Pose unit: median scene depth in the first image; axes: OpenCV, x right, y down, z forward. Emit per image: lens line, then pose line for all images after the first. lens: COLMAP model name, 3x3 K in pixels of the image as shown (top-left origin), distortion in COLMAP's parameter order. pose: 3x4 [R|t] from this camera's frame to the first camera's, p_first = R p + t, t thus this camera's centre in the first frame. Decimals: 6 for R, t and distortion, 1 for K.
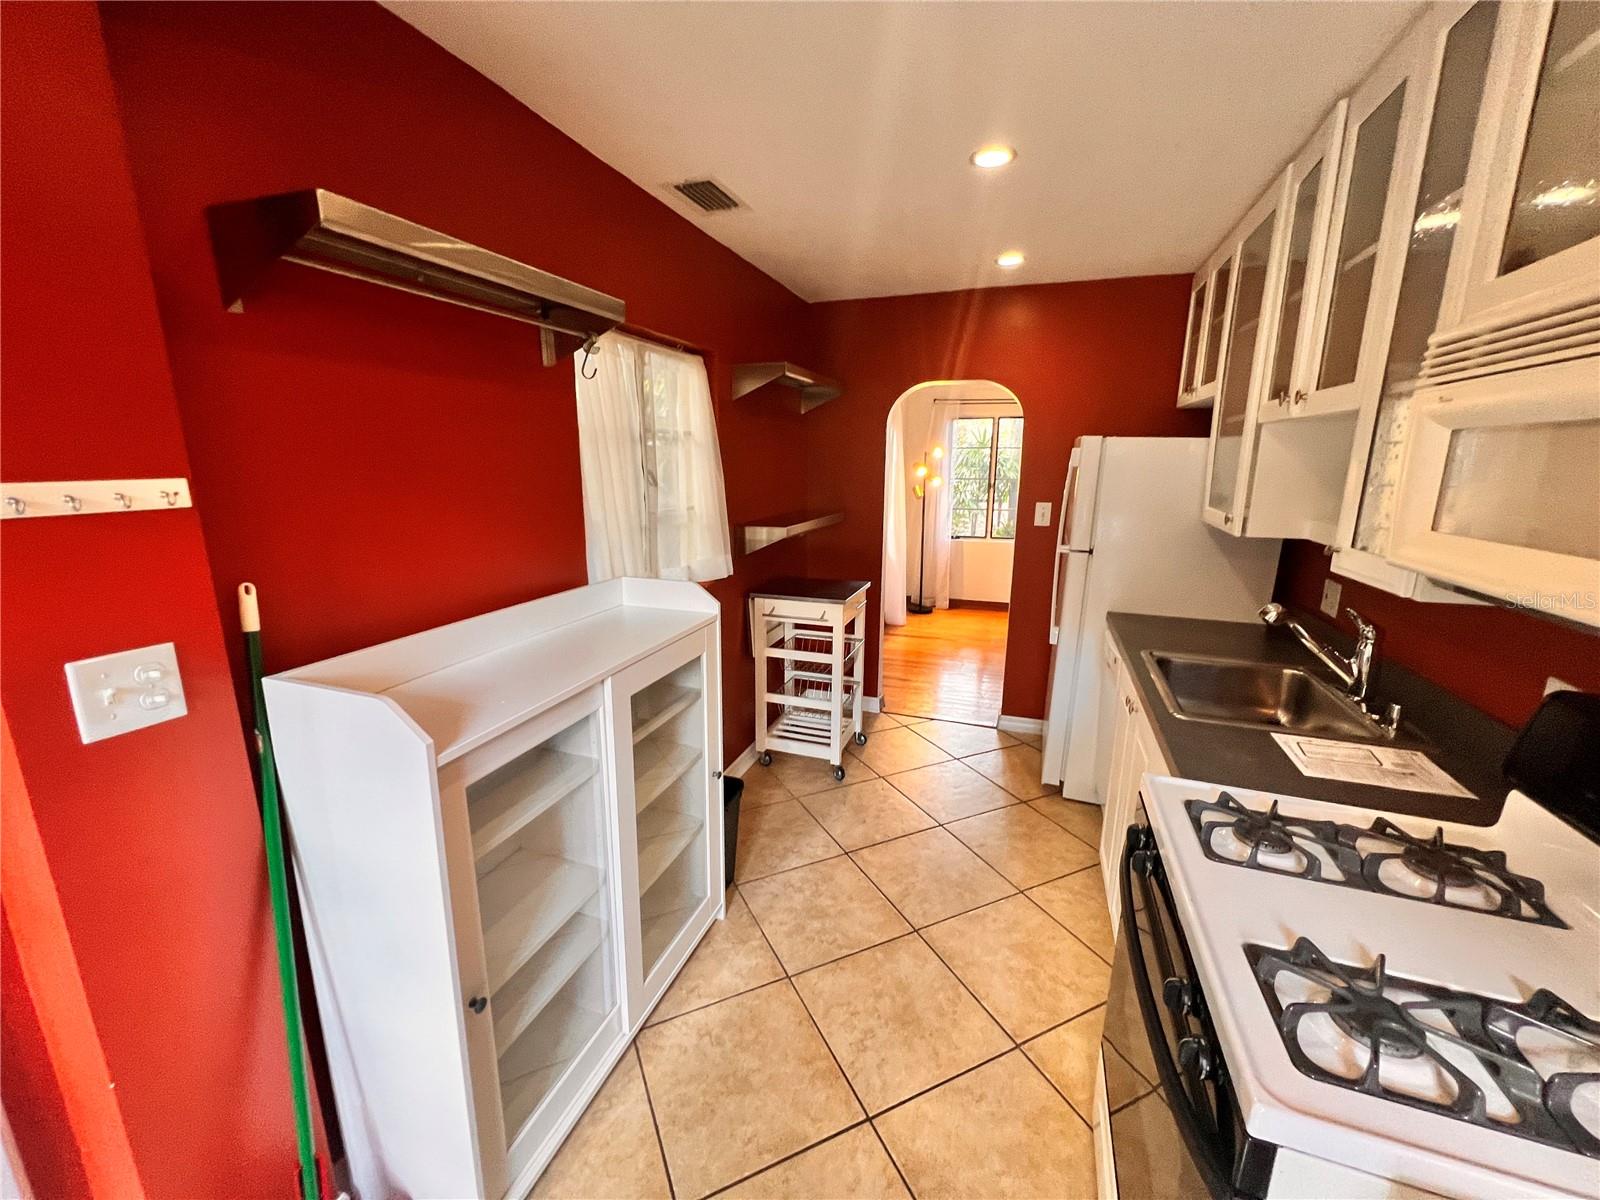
lens RADIAL K [[646.8, 0, 792.1], [0, 646.8, 597.8], [0, 0, 1]] dist [-0.002713, 0.000163]
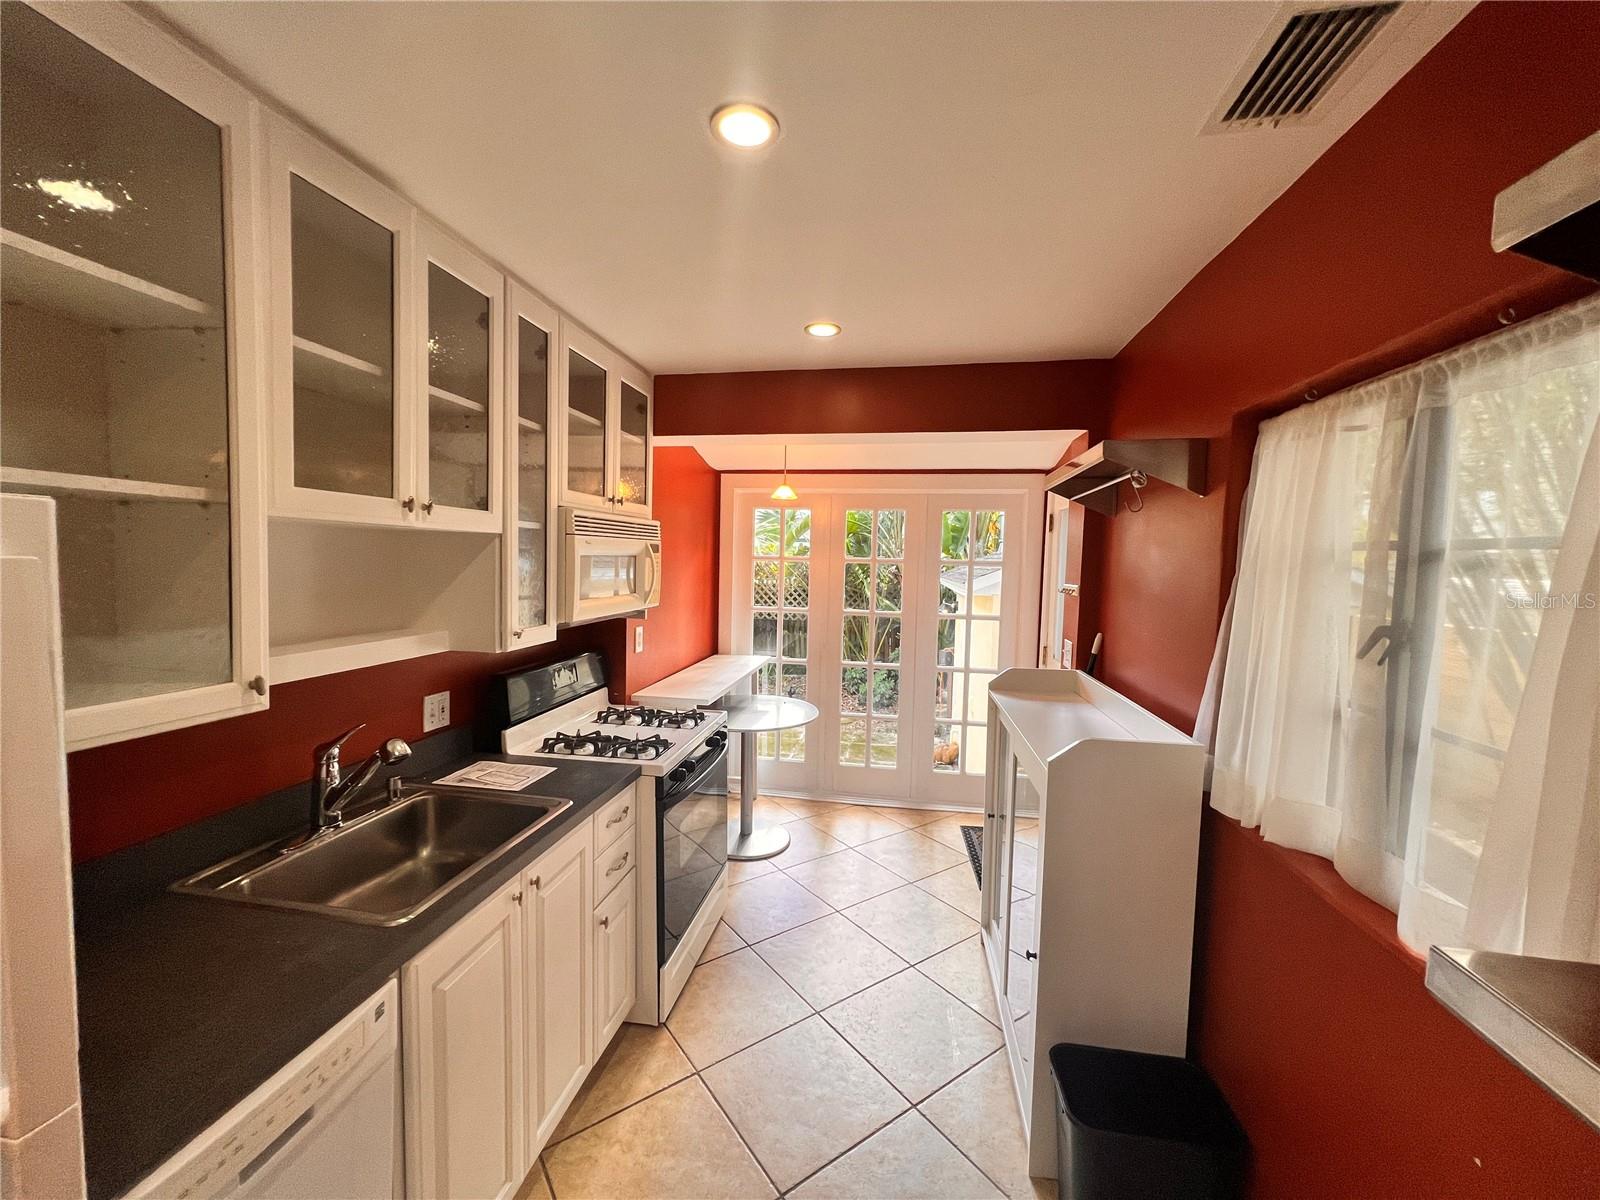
lens RADIAL K [[637.9, 0, 797.2], [0, 637.9, 601.0], [0, 0, 1]] dist [-0.000963, 0.000117]
pose [[-0.979008, -0.019612, -0.202874, 0.349060], [-0.073611, 0.962199, 0.262211, -0.354690], [0.190063, 0.271641, -0.943444, 1.556920]]
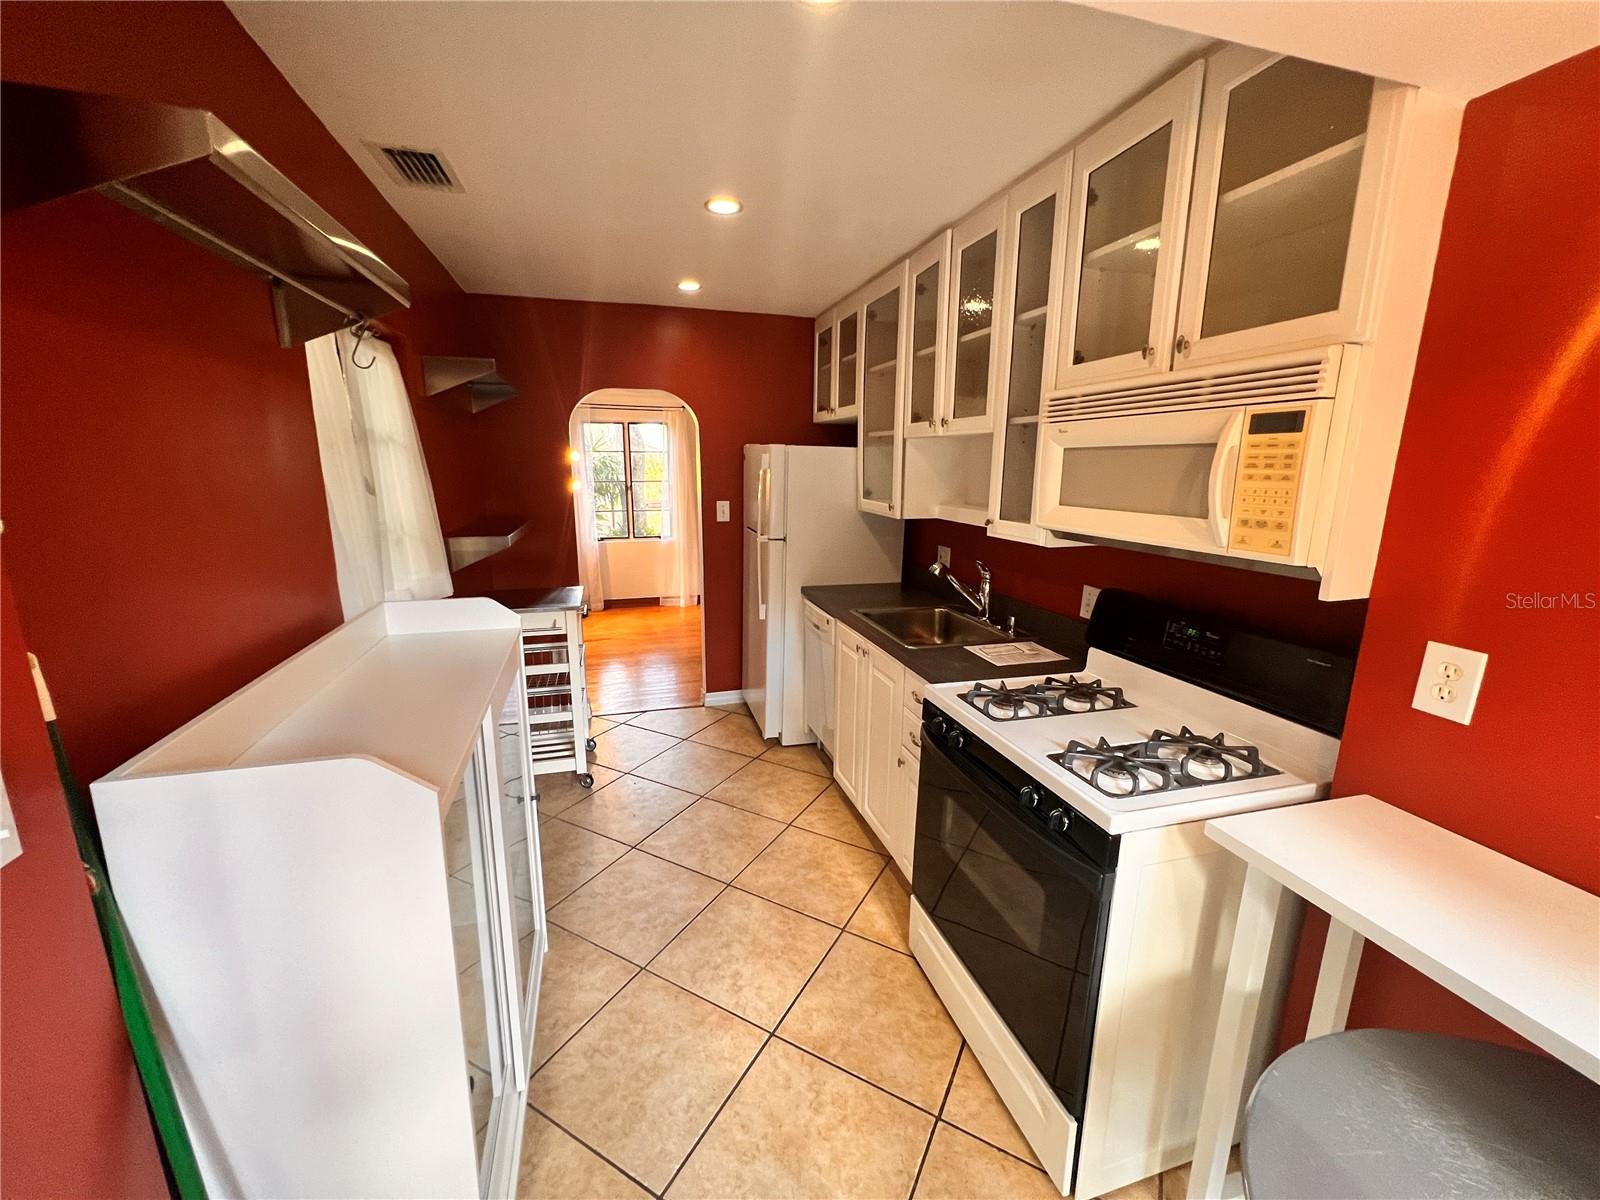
lens RADIAL K [[645.3, 0, 800.0], [0, 645.3, 600.0], [0, 0, 1]] dist [-0.001863, -0.000029]
pose [[0.804631, -0.122469, 0.581008, -0.305492], [0.122708, 0.991672, 0.039096, -0.002712], [-0.580958, 0.039837, 0.812958, -0.000247]]
